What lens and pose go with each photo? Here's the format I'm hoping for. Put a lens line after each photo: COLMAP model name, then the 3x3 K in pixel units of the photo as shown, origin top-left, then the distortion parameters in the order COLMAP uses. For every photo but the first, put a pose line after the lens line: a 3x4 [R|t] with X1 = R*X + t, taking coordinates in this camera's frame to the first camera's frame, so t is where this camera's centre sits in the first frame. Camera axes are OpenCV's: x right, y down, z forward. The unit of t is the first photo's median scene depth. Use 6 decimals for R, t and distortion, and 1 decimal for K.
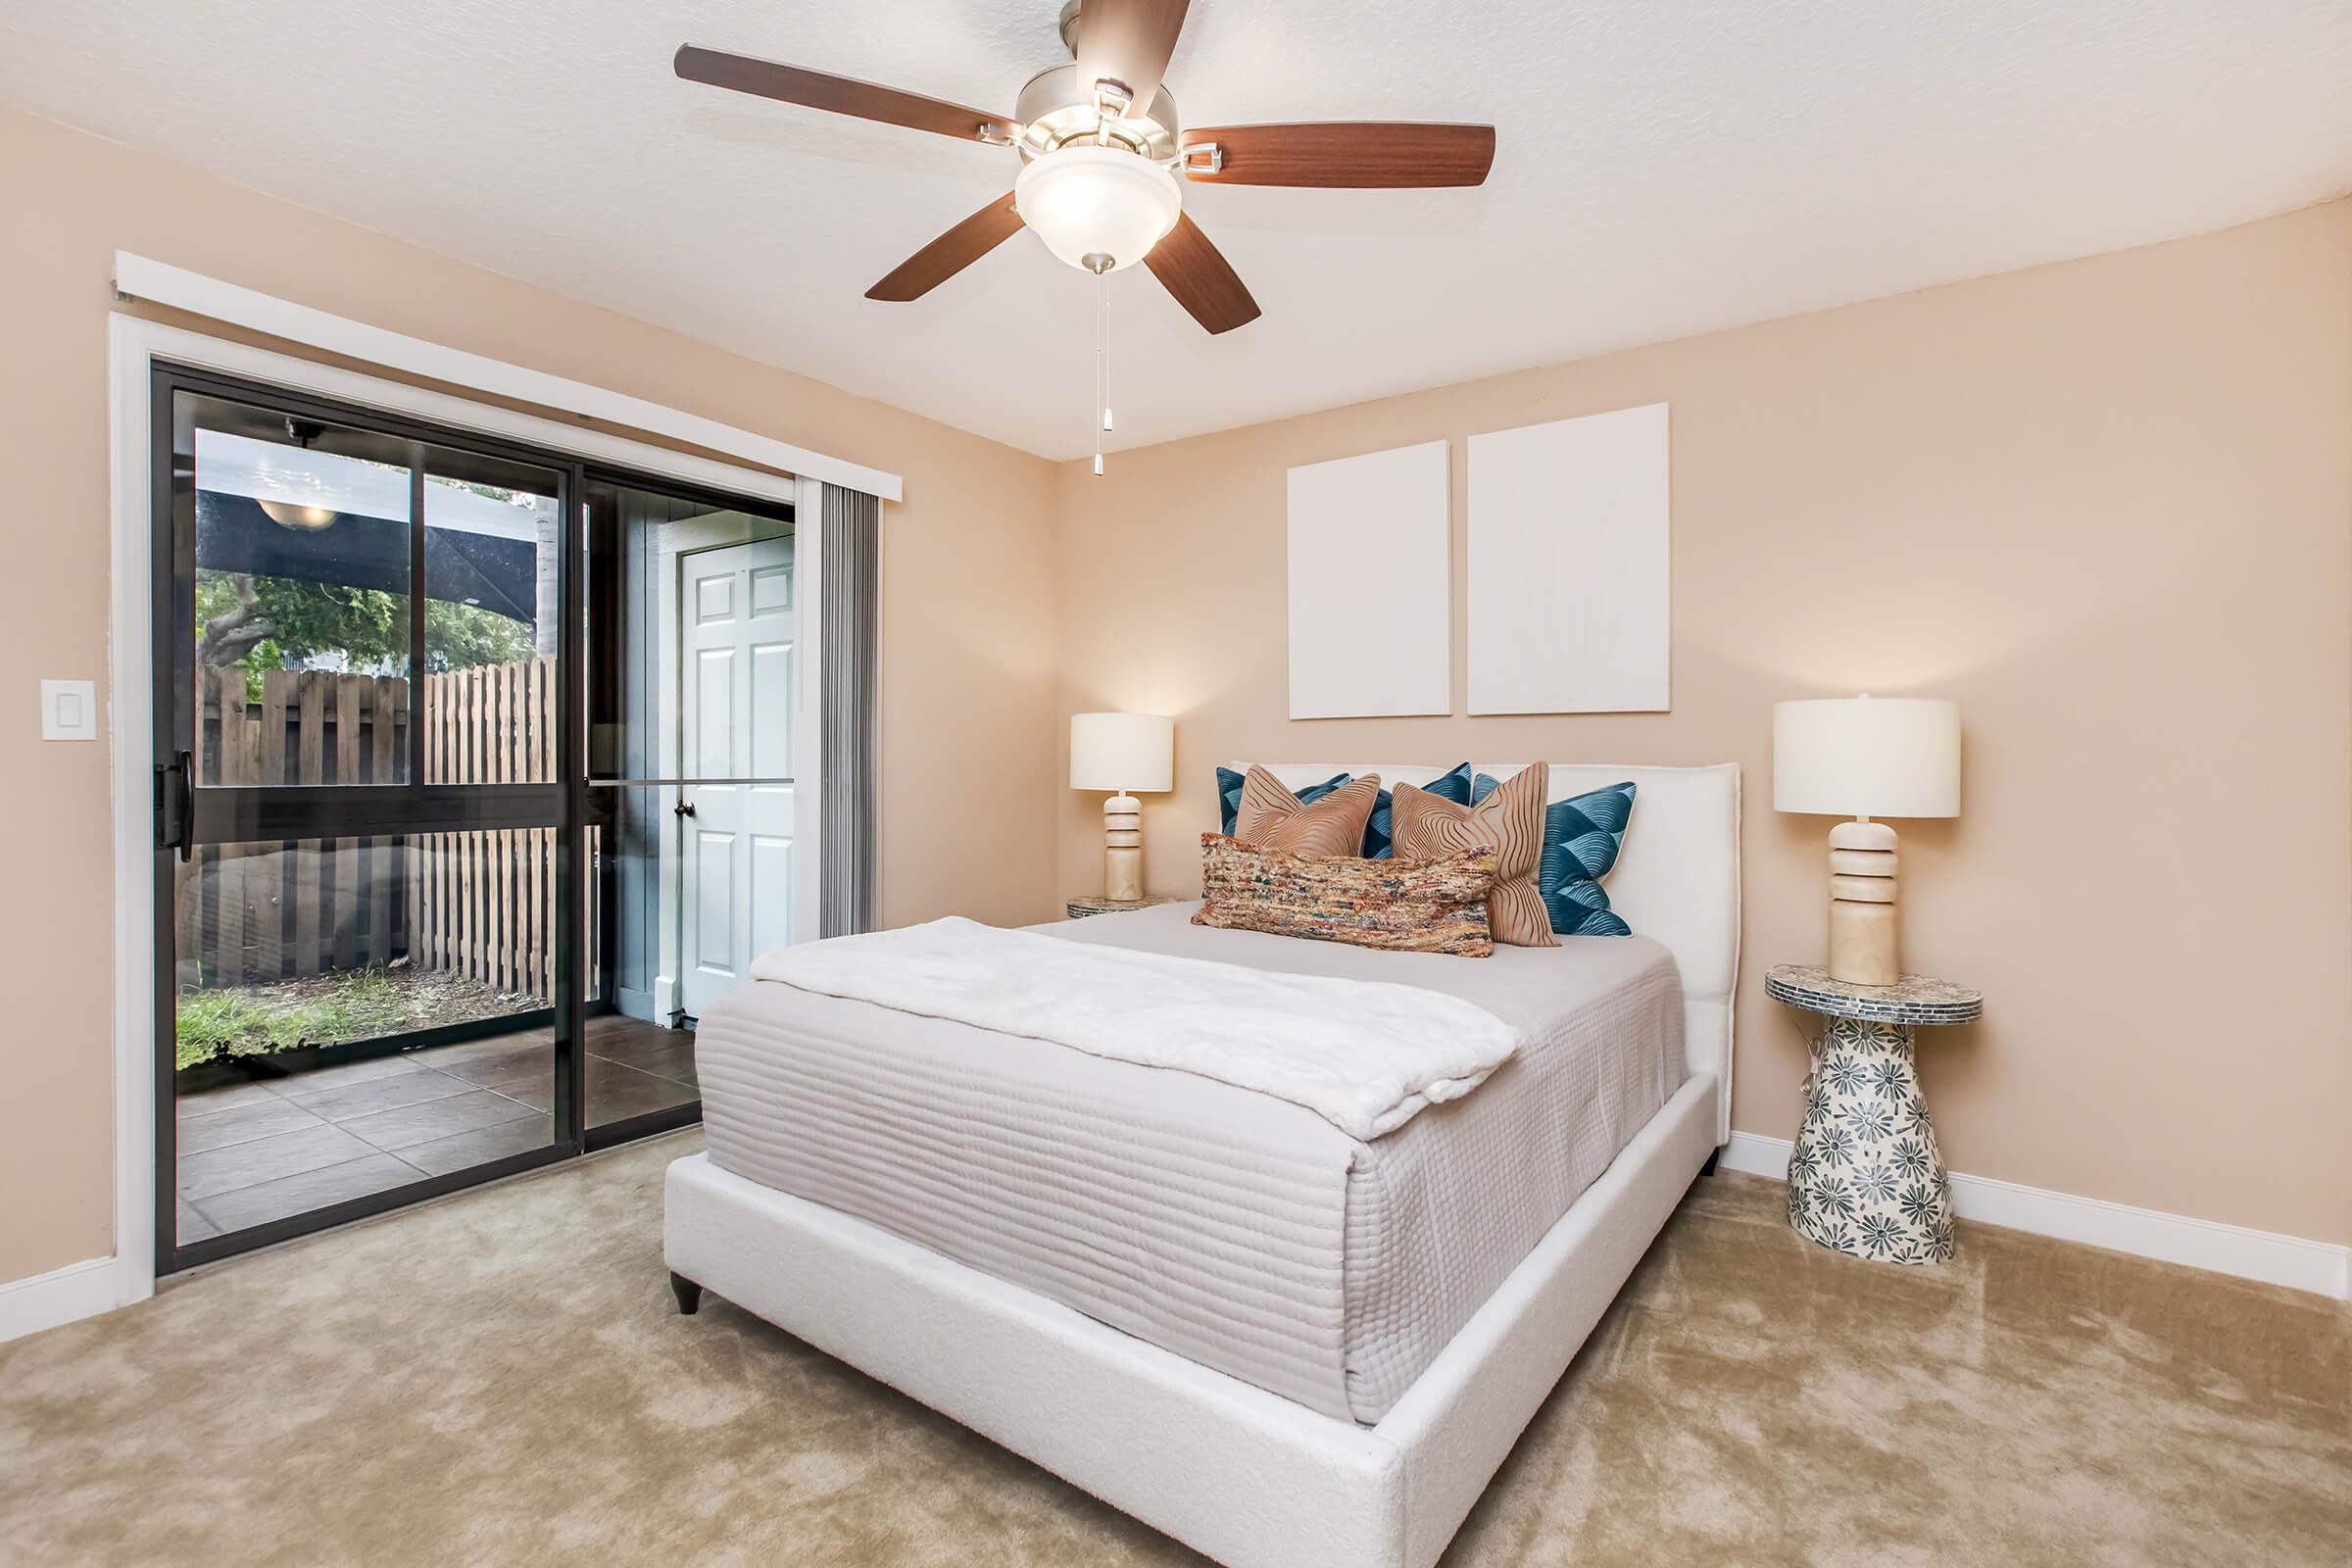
lens RADIAL K [[1095.7, 0, 1172.7], [0, 1095.7, 779.9], [0, 0, 1]] dist [-0.005463, -0.000226]
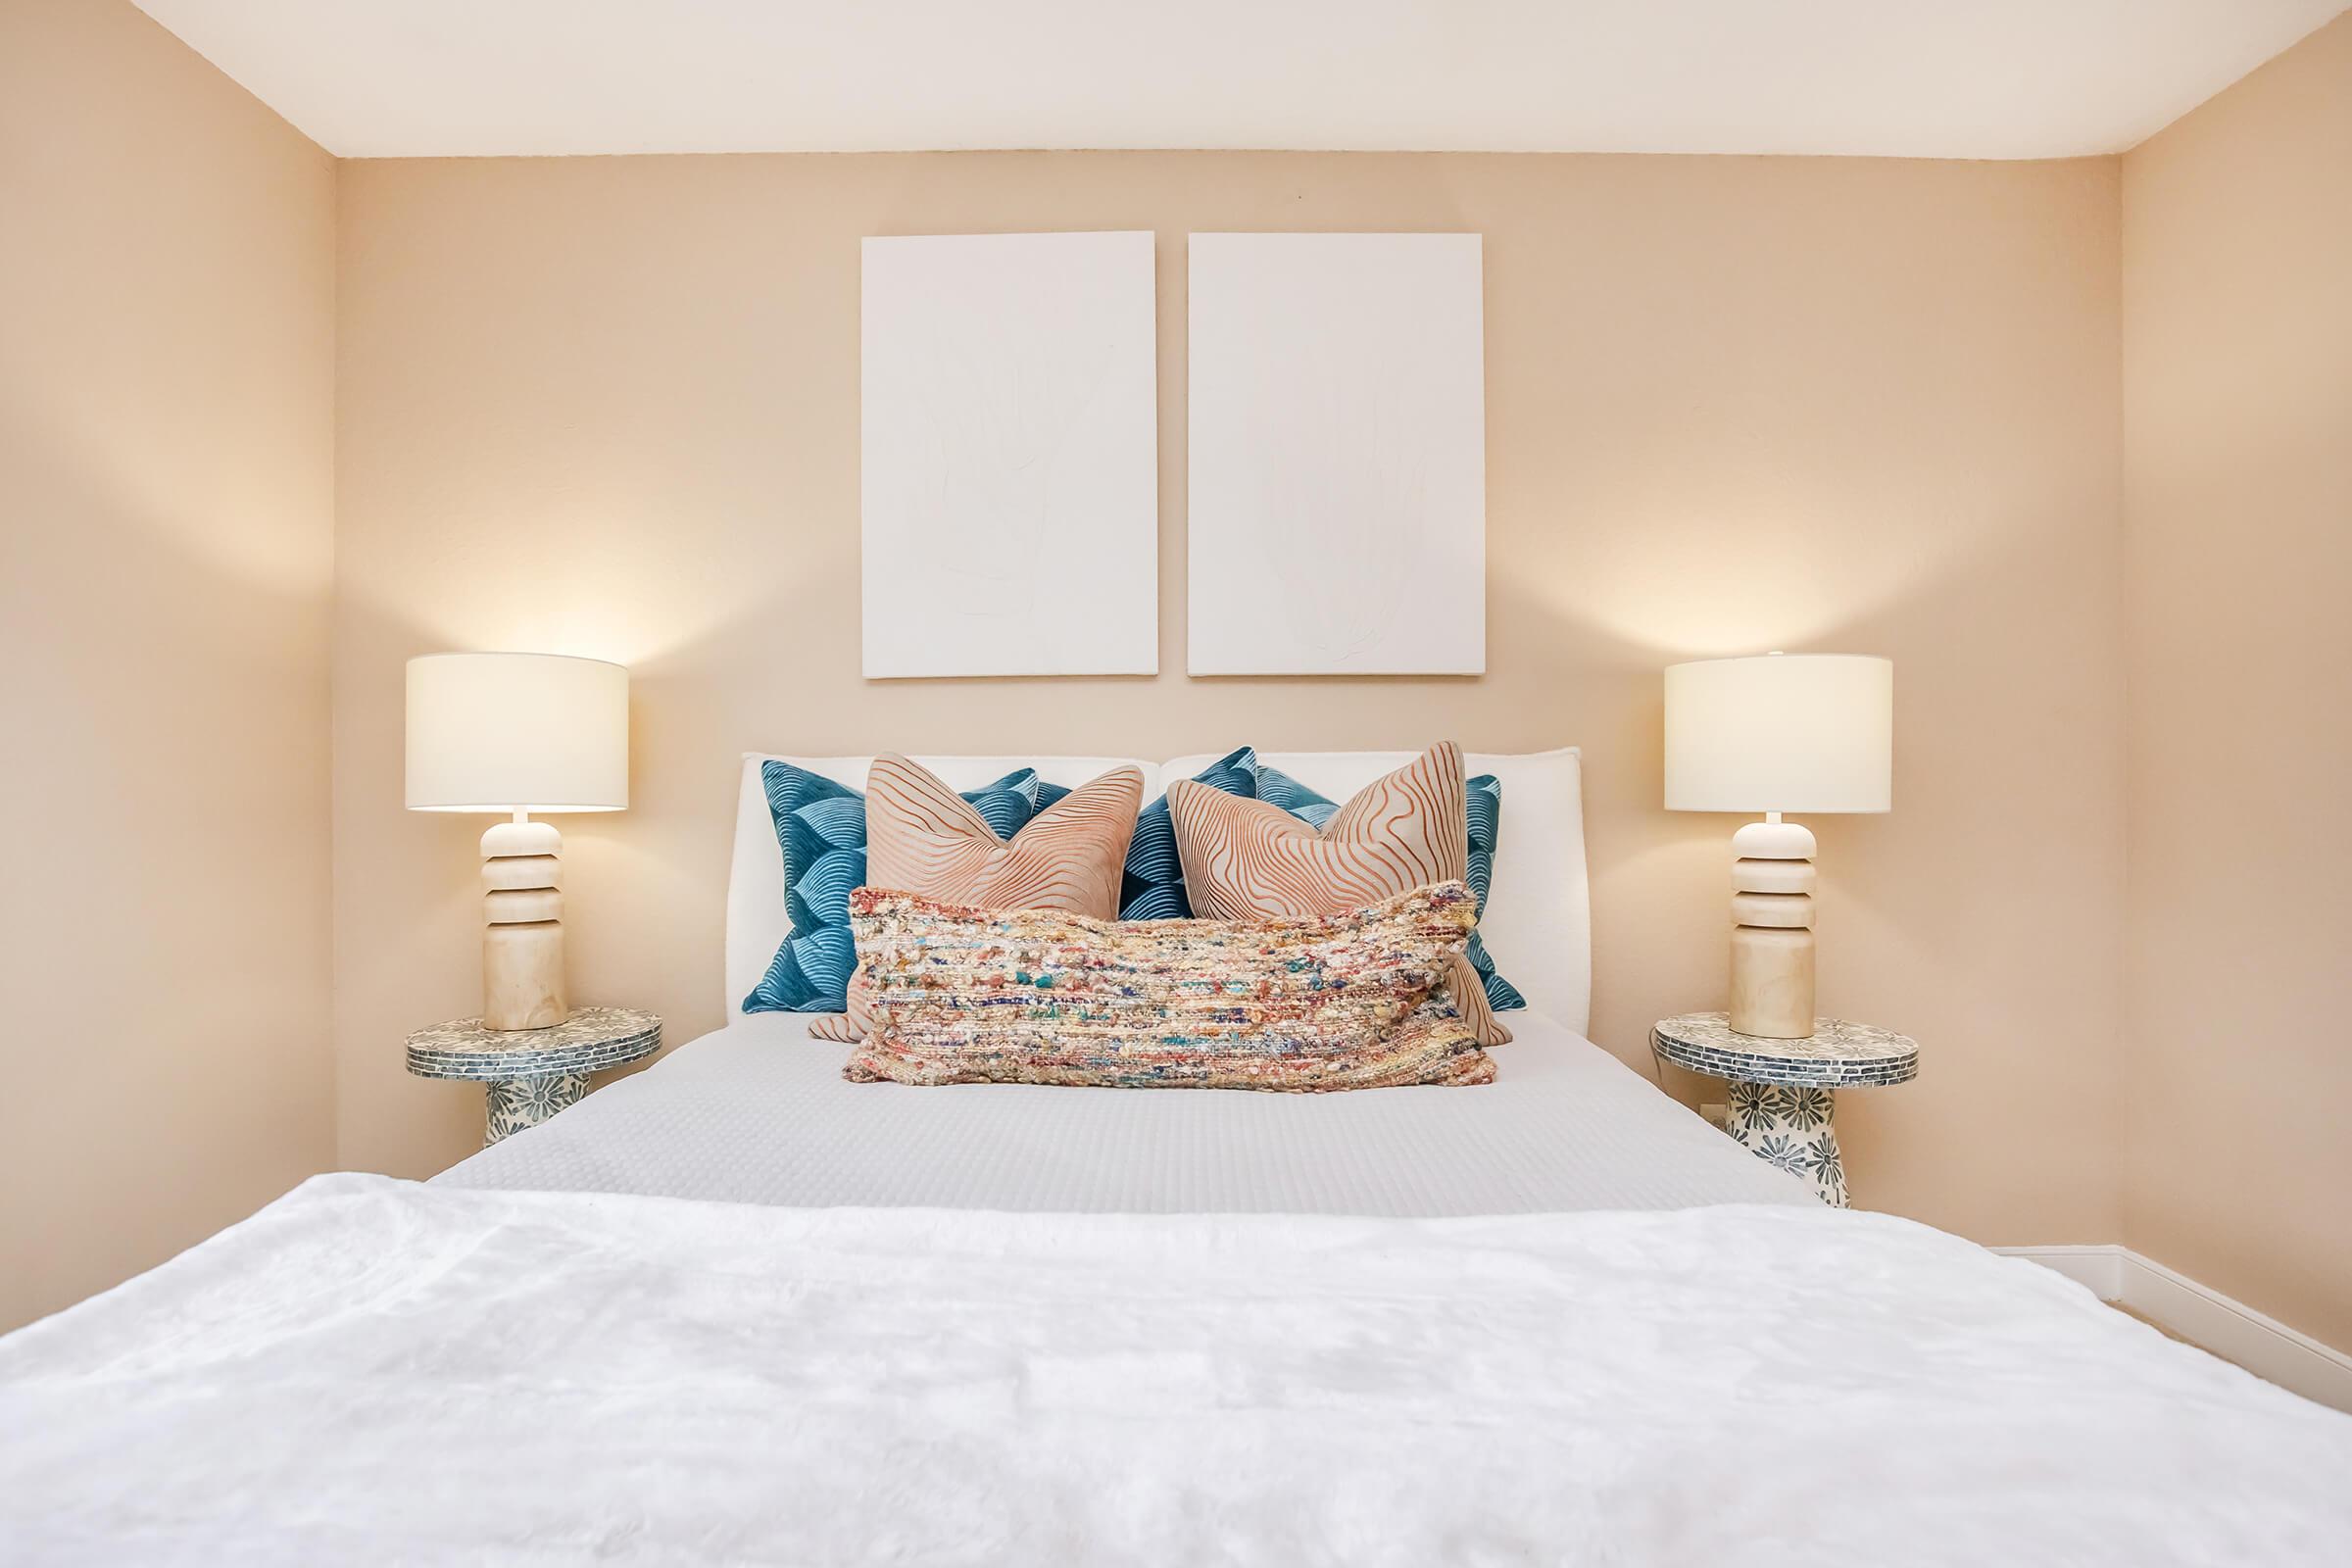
lens RADIAL K [[1241.0, 0, 1165.9], [0, 1241.0, 805.8], [0, 0, 1]] dist [-0.043781, 0.012524]
pose [[0.811296, -0.020737, 0.584267, -0.192690], [0.017425, 0.999784, 0.011289, 0.008728], [-0.584376, 0.001022, 0.811483, 0.517327]]
